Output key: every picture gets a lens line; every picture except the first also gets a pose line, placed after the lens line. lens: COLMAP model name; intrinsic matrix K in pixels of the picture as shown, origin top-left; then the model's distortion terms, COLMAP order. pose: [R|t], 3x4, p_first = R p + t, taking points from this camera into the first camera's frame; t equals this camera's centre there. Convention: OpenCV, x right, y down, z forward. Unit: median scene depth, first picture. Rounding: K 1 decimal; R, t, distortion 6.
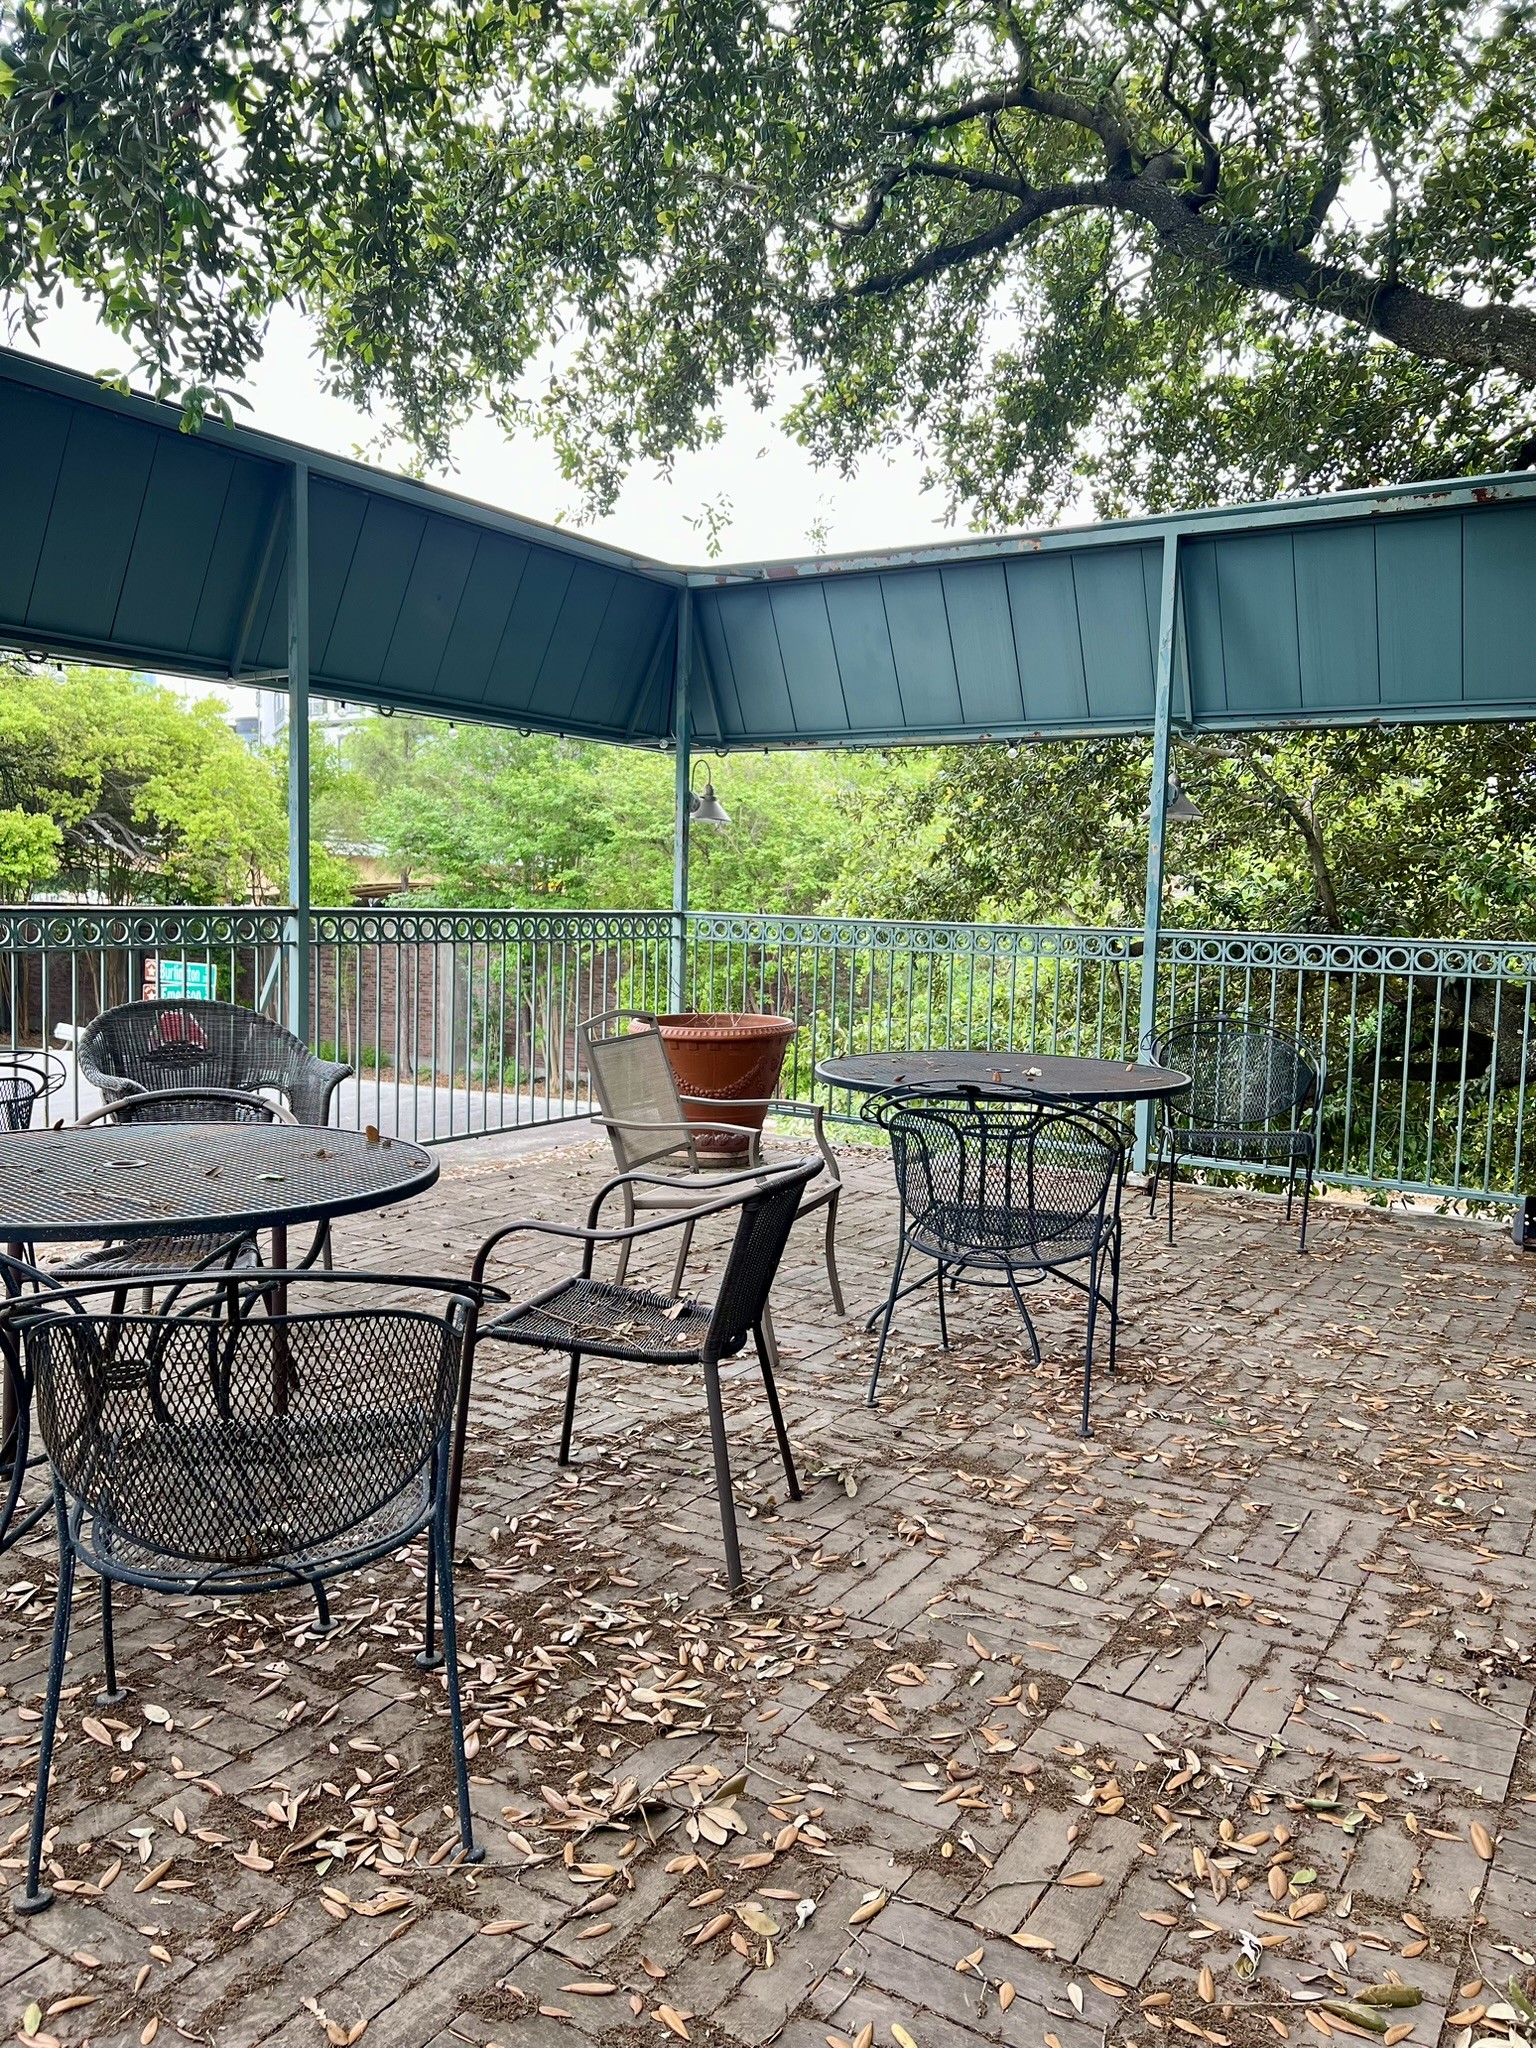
lens RADIAL K [[1544.7, 0, 768.2], [0, 1544.7, 1020.2], [0, 0, 1]] dist [0.006101, -0.003268]
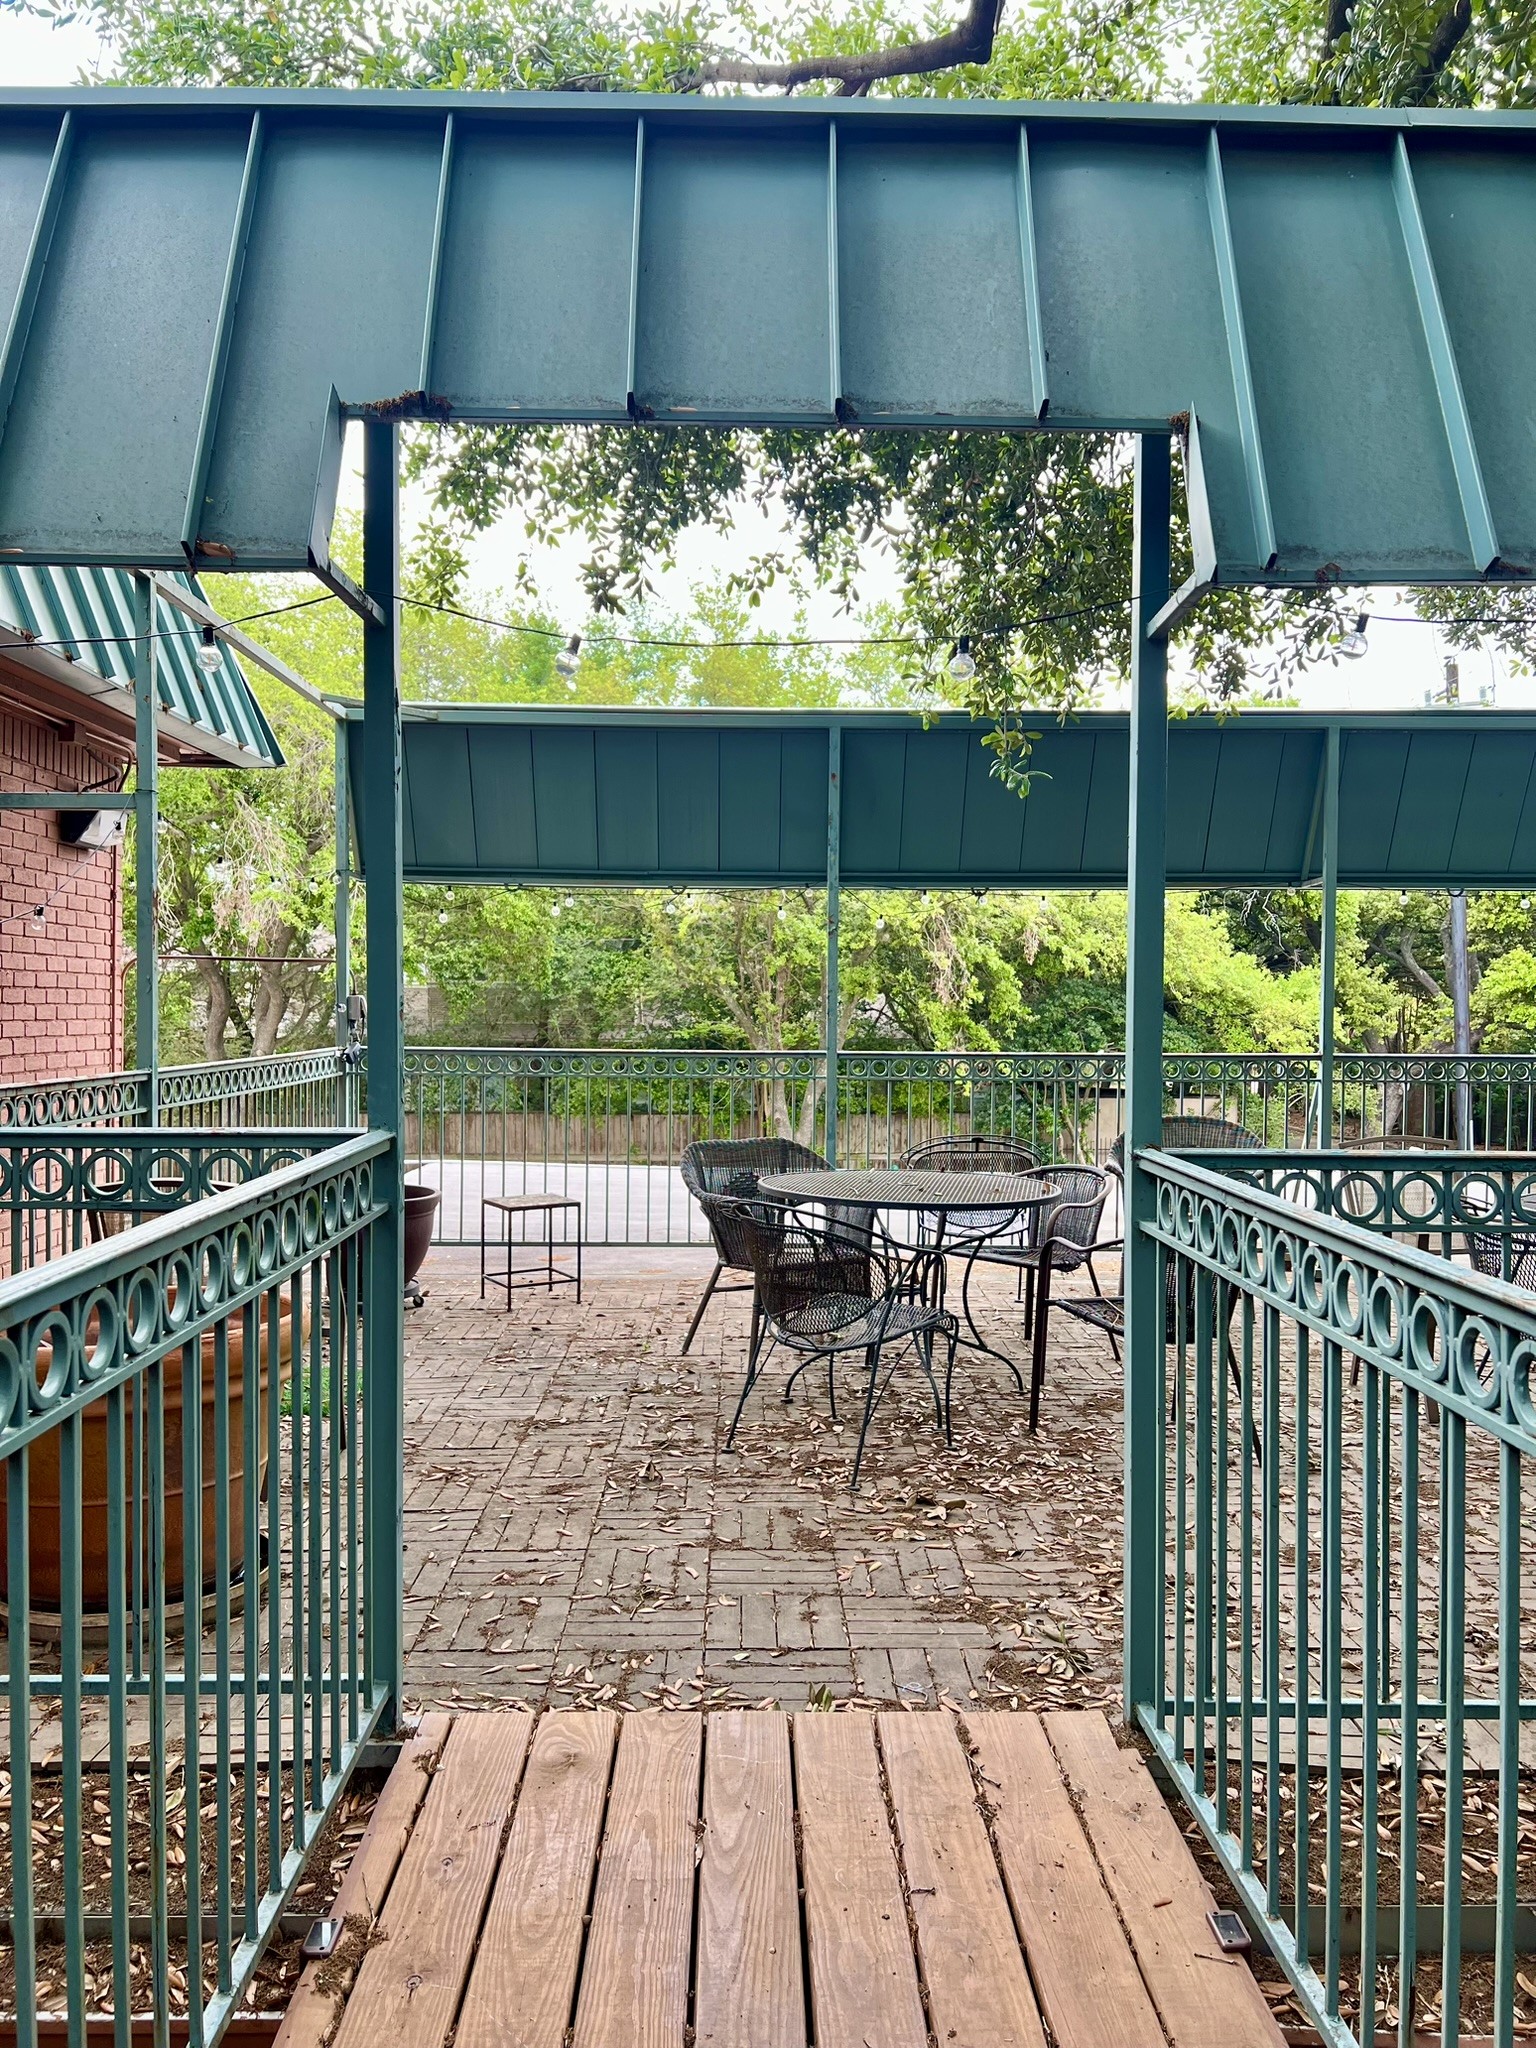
lens RADIAL K [[1544.7, 0, 766.5], [0, 1544.7, 1020.5], [0, 0, 1]] dist [0.006101, -0.003268]
pose [[0.546177, -0.000451, -0.837670, 1.434054], [-0.069625, 0.996515, -0.045933, -0.015844], [0.834771, 0.083410, 0.544242, -0.325601]]
